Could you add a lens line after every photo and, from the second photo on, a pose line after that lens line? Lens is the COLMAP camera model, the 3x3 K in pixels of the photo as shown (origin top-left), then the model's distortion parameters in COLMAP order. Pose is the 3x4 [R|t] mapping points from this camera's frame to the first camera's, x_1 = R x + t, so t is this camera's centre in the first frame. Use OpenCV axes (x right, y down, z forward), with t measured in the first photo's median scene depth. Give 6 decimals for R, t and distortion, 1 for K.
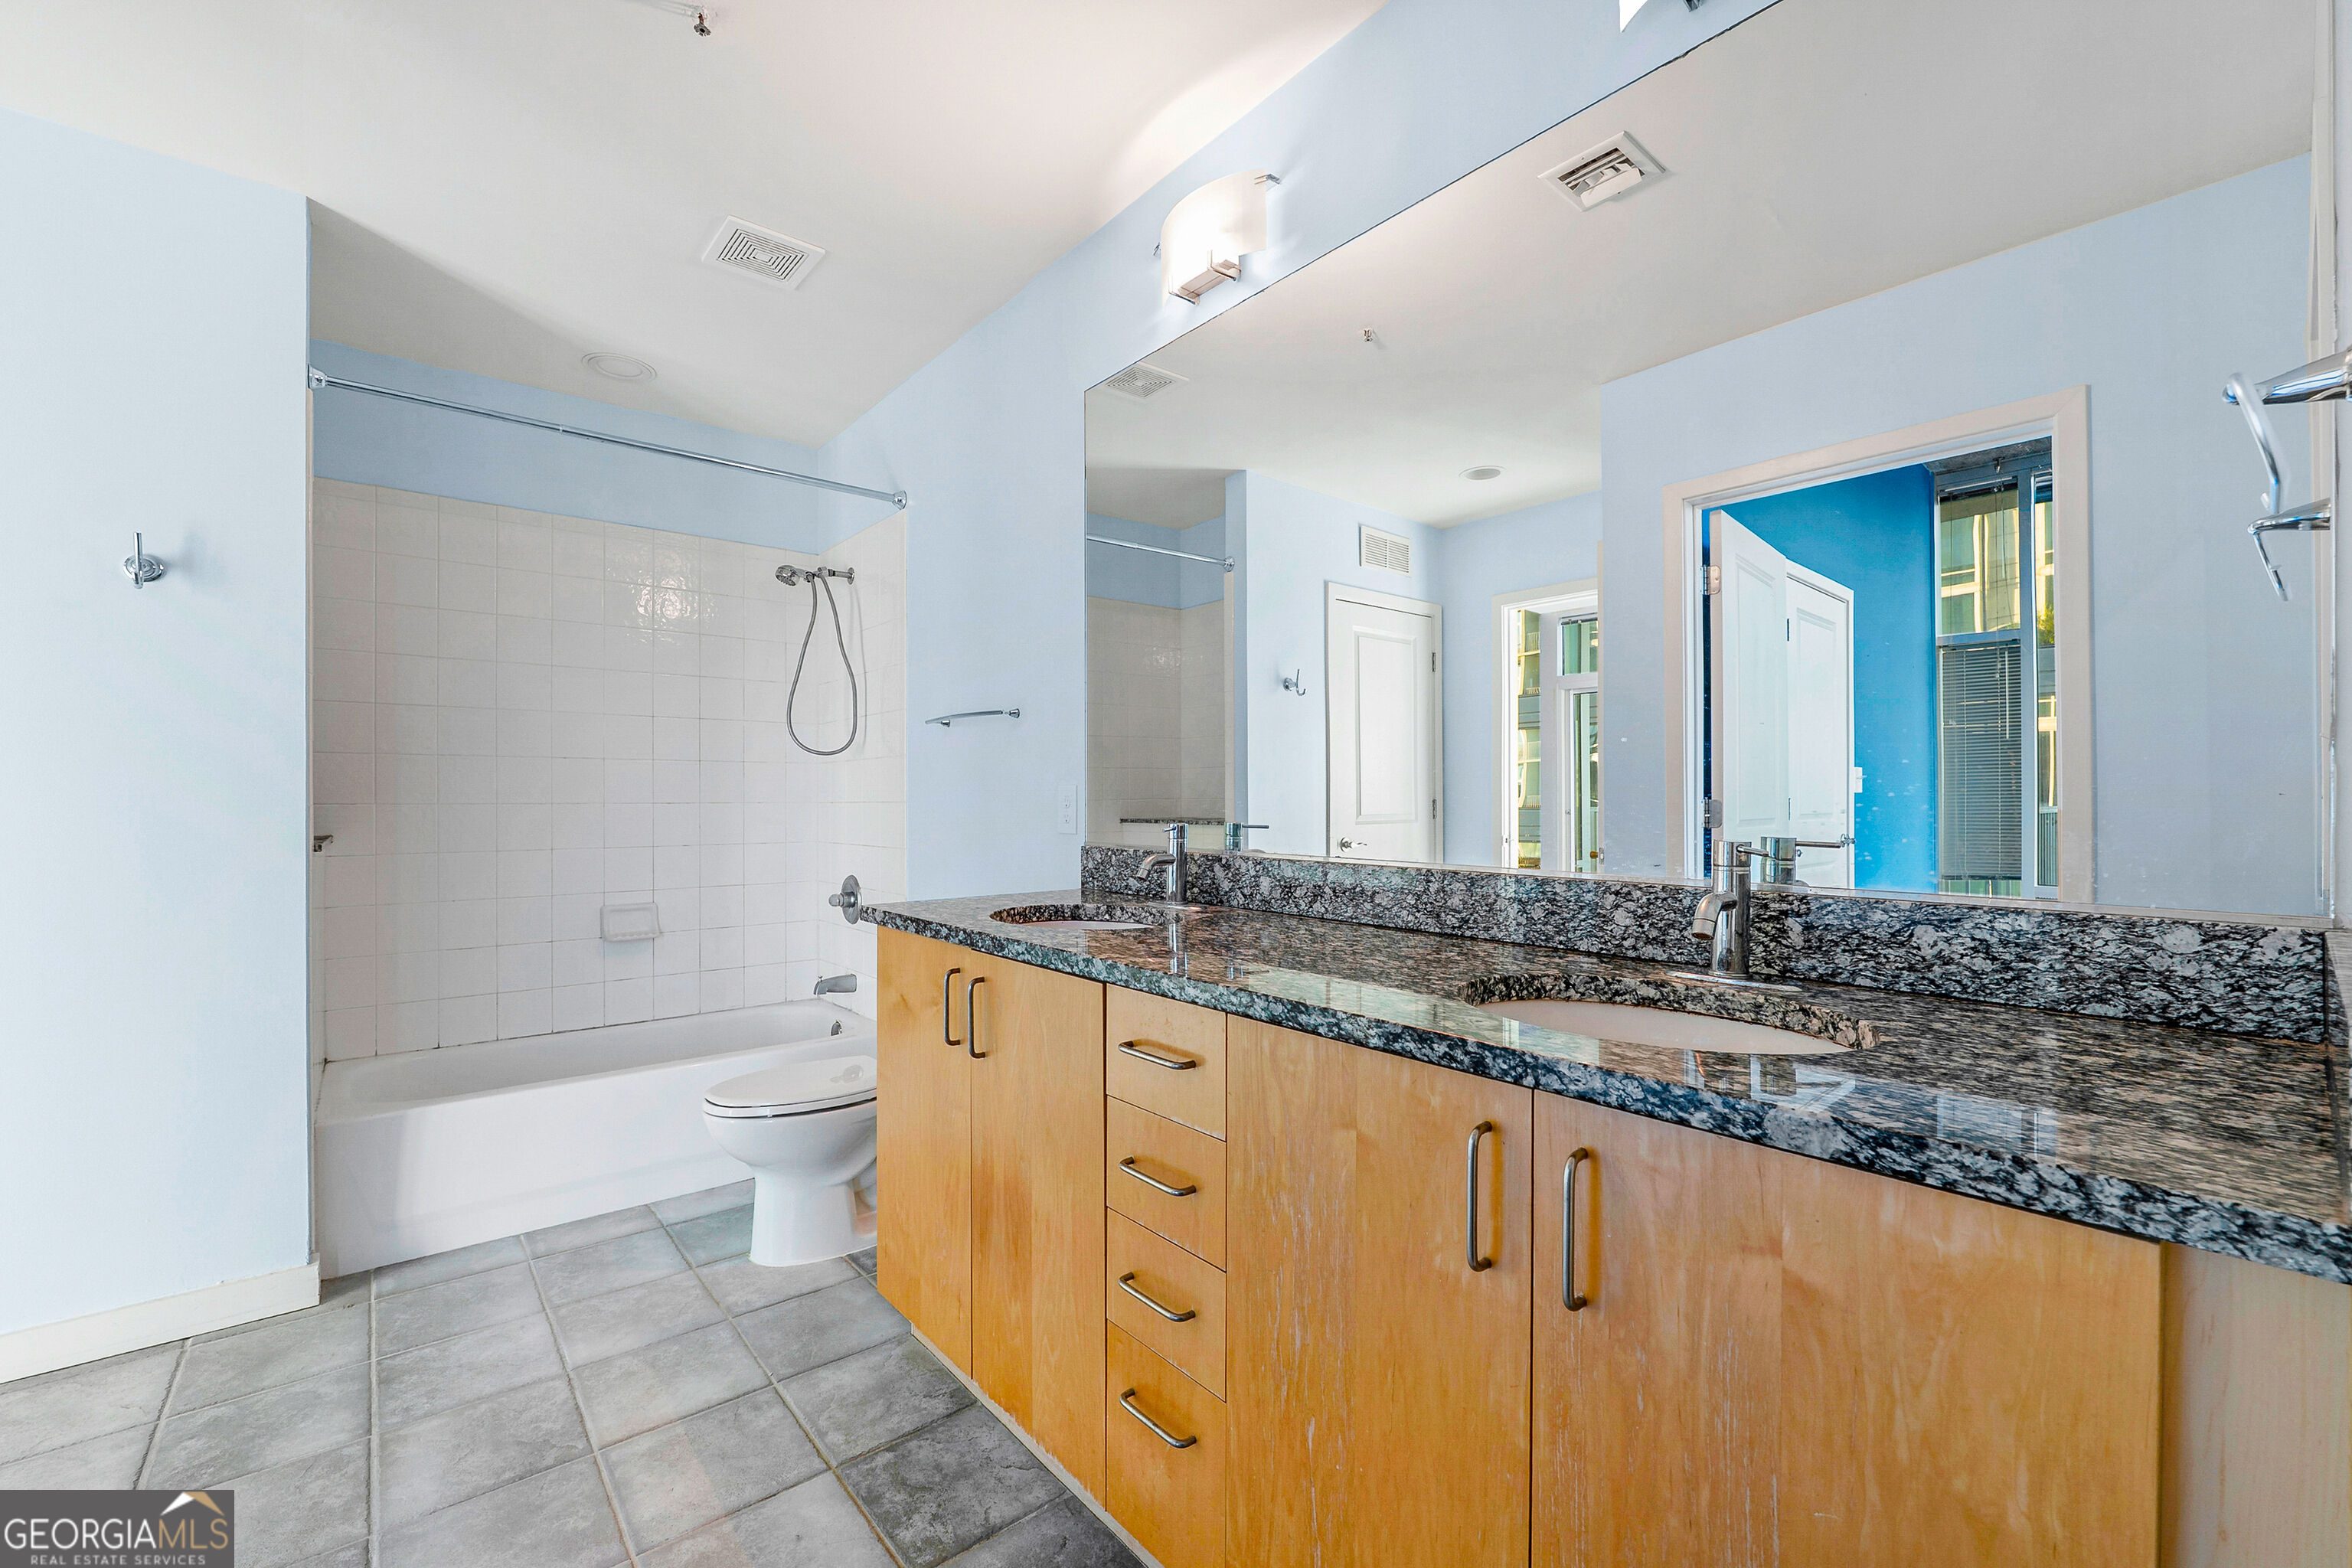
lens RADIAL K [[965.8, 0, 1162.9], [0, 965.8, 803.8], [0, 0, 1]] dist [-0.012087, 0.001357]
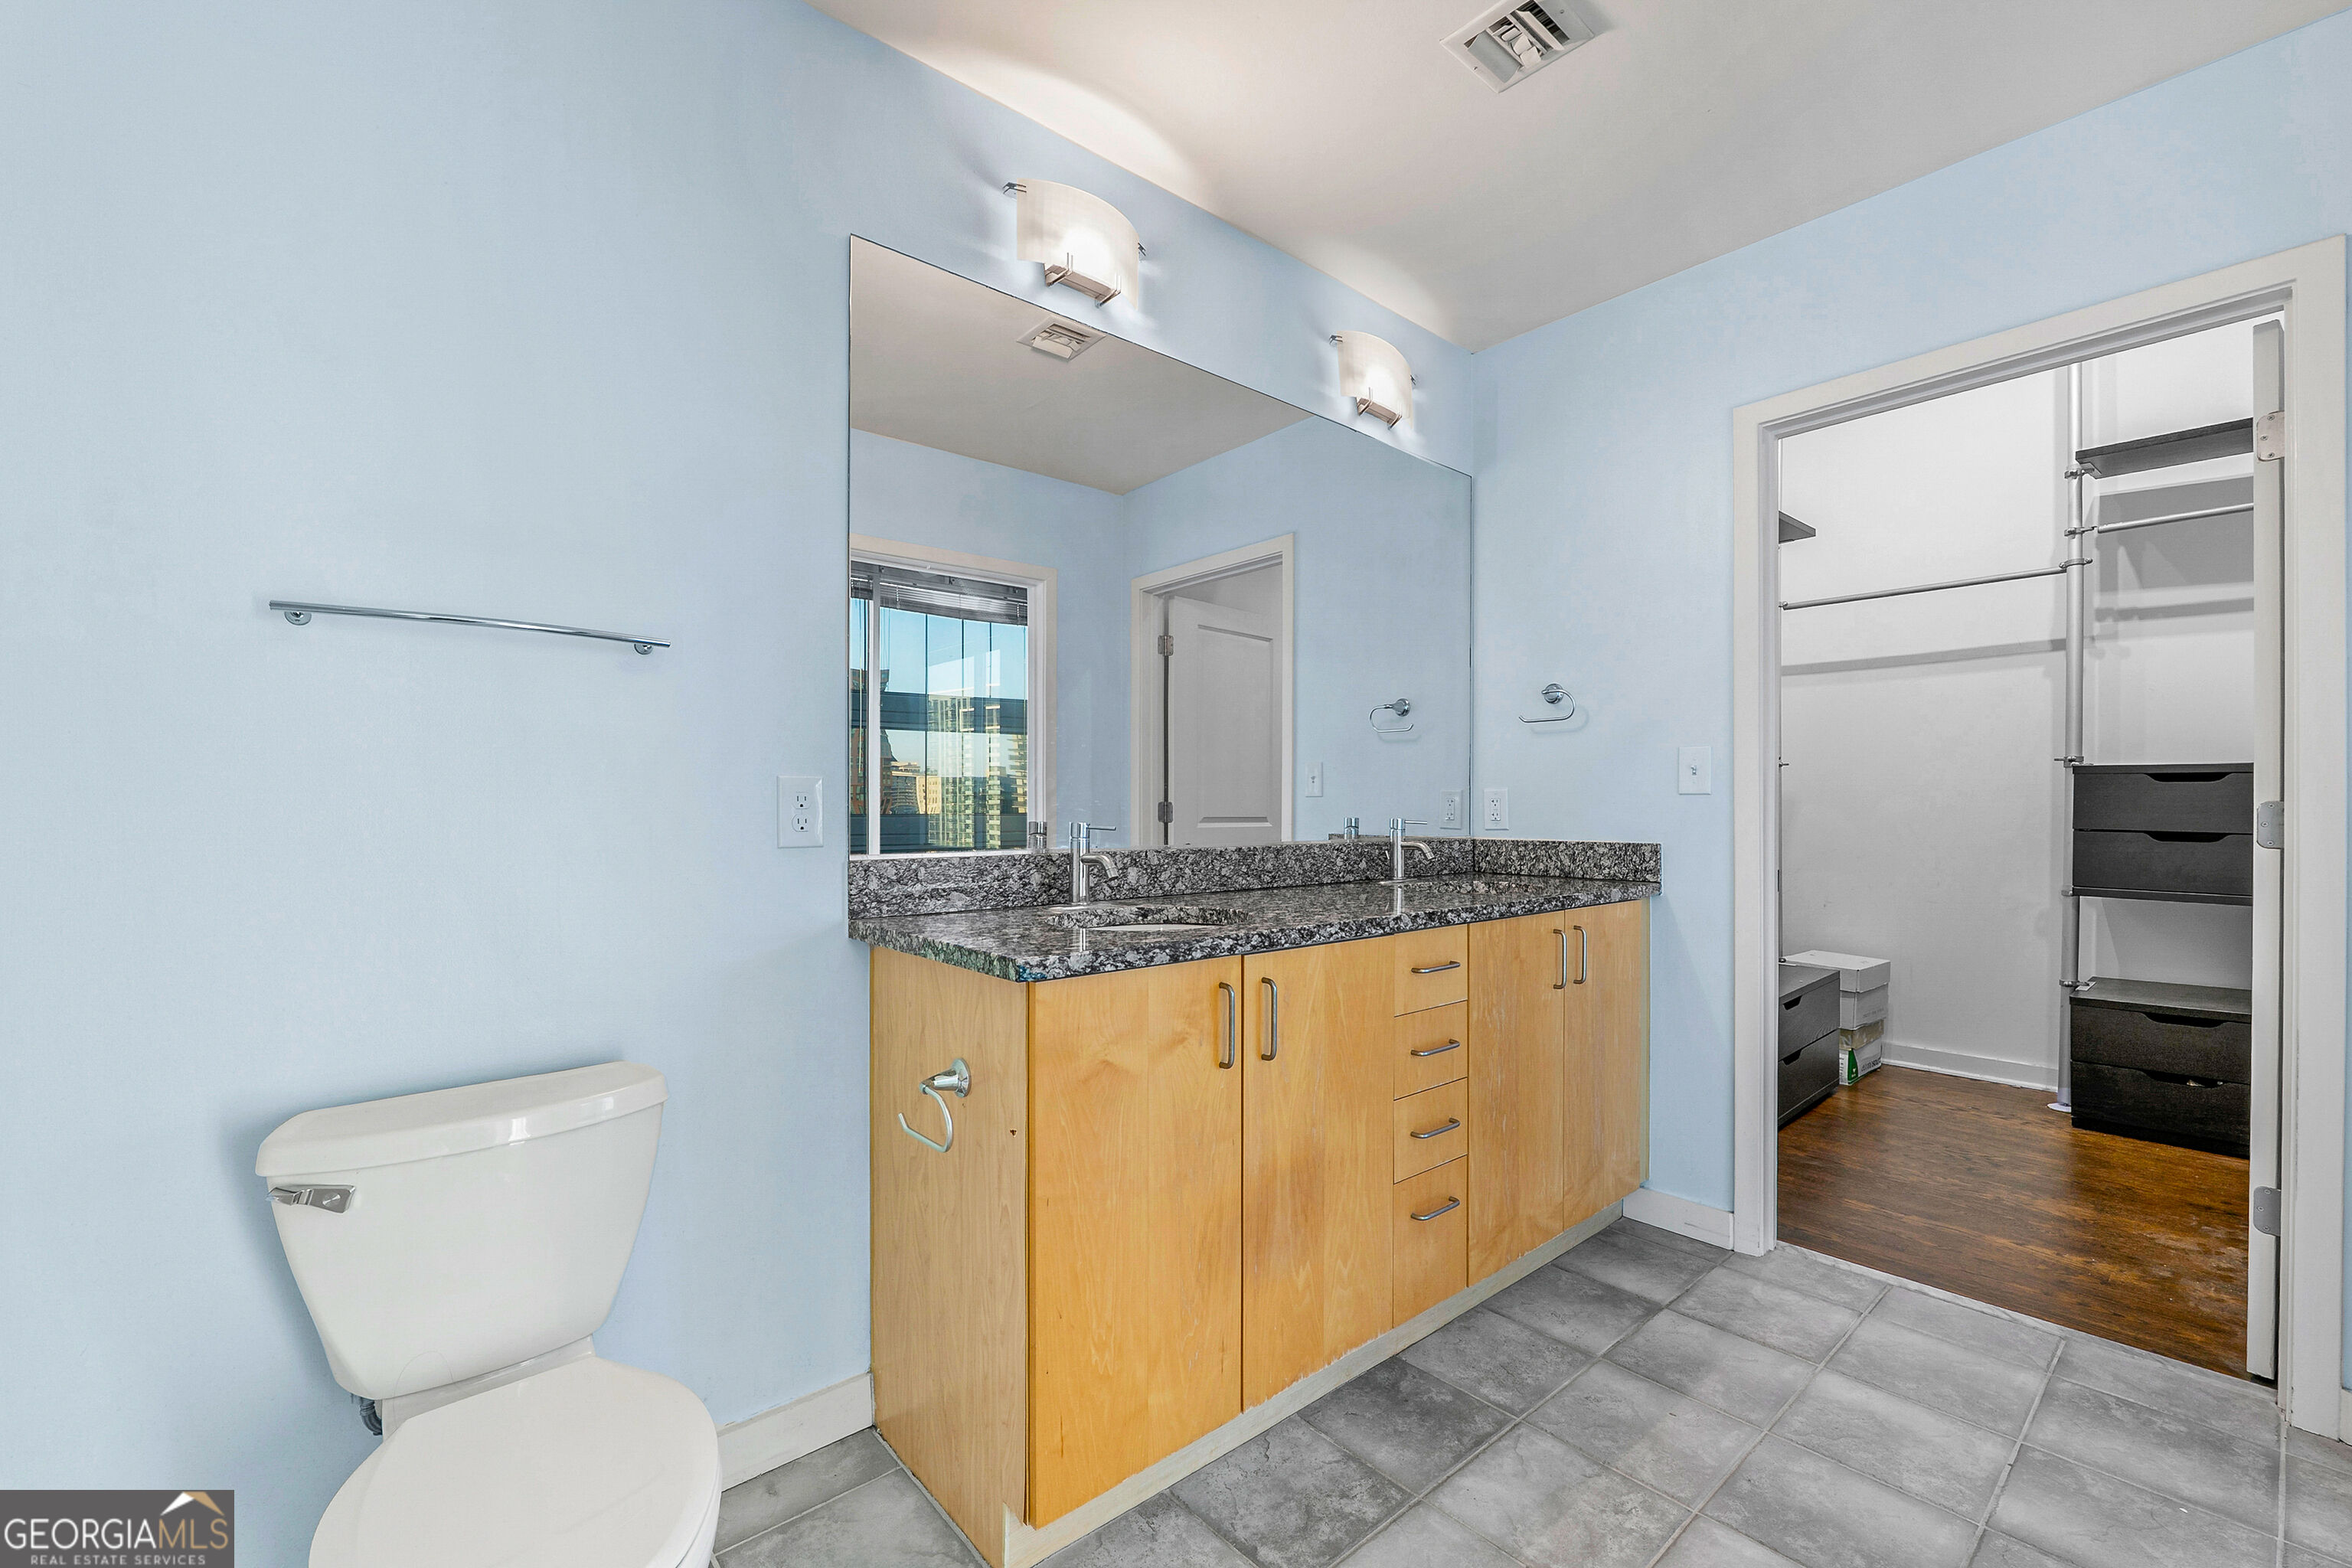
lens RADIAL K [[965.8, 0, 1171.3], [0, 965.8, 811.8], [0, 0, 1]] dist [-0.012087, 0.001357]
pose [[-0.012493, -0.005258, 0.999908, -1.452568], [0.005032, 0.999973, 0.005321, 0.007044], [-0.999909, 0.005098, -0.012466, 1.379332]]
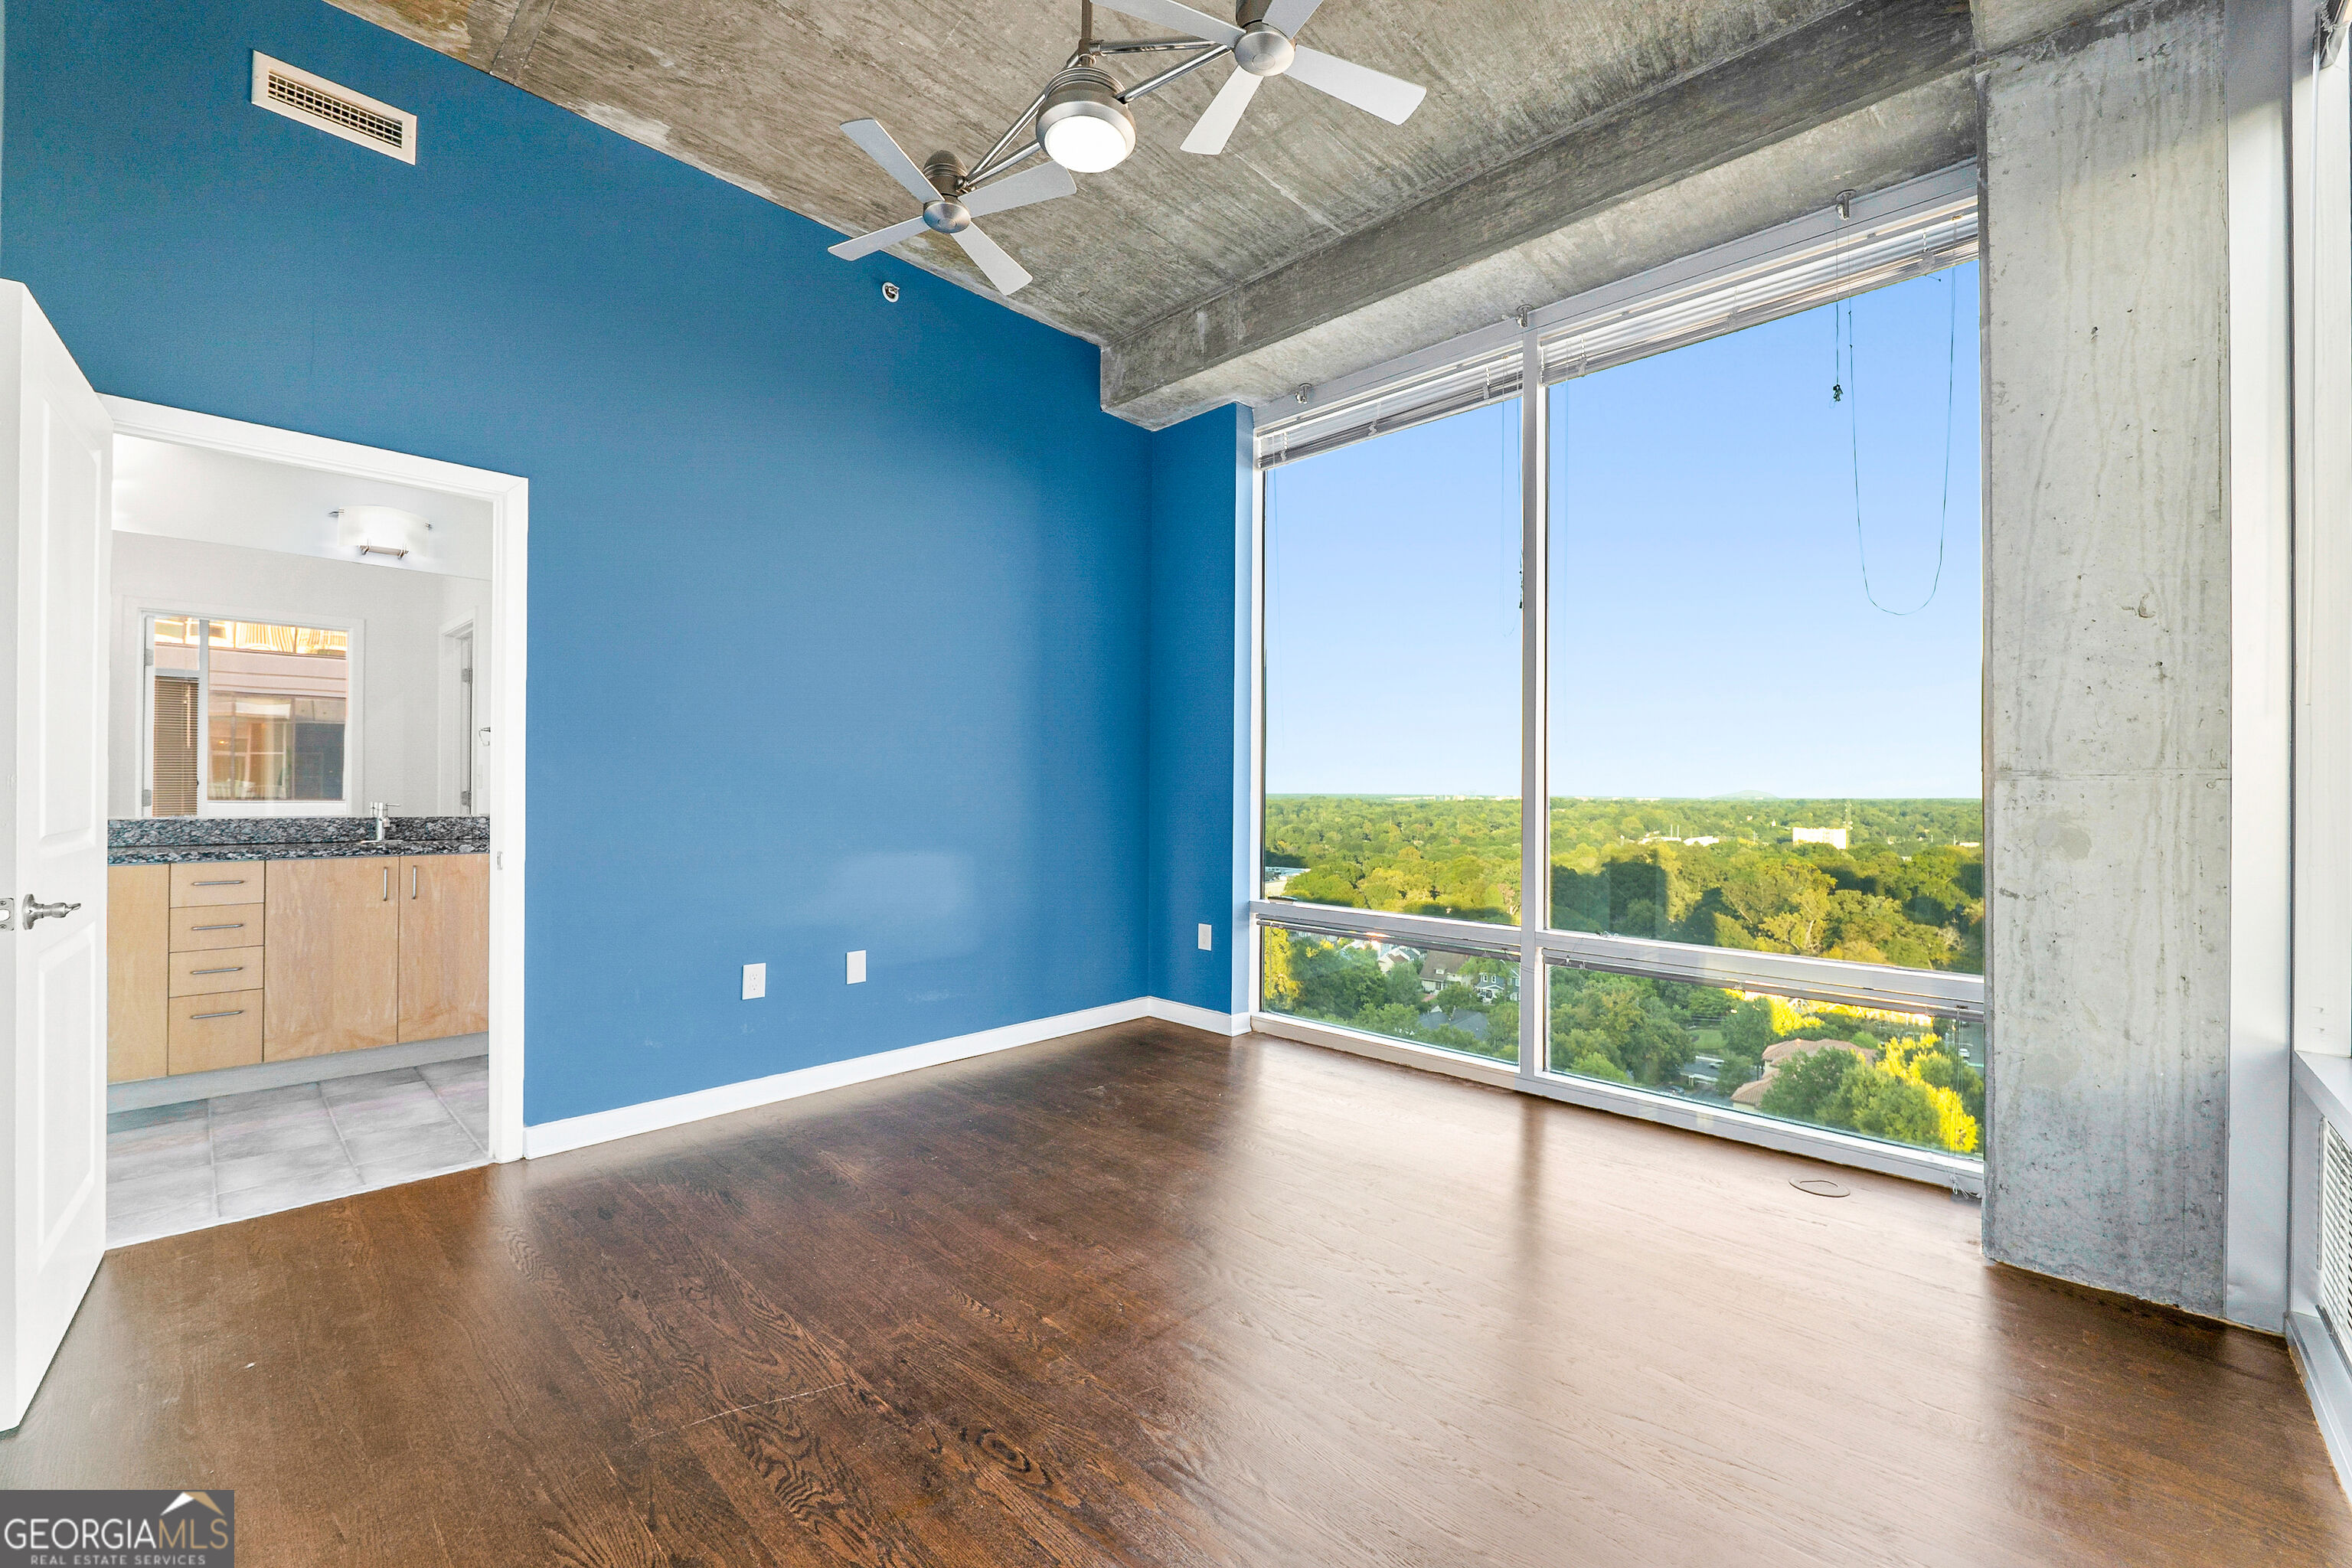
lens RADIAL K [[965.8, 0, 1180.2], [0, 965.8, 784.4], [0, 0, 1]] dist [-0.012087, 0.001357]
pose [[-0.112964, 0.005105, 0.993586, -2.948333], [-0.001778, 0.999984, -0.005340, -0.013835], [-0.993598, -0.002370, -0.112953, -1.392606]]
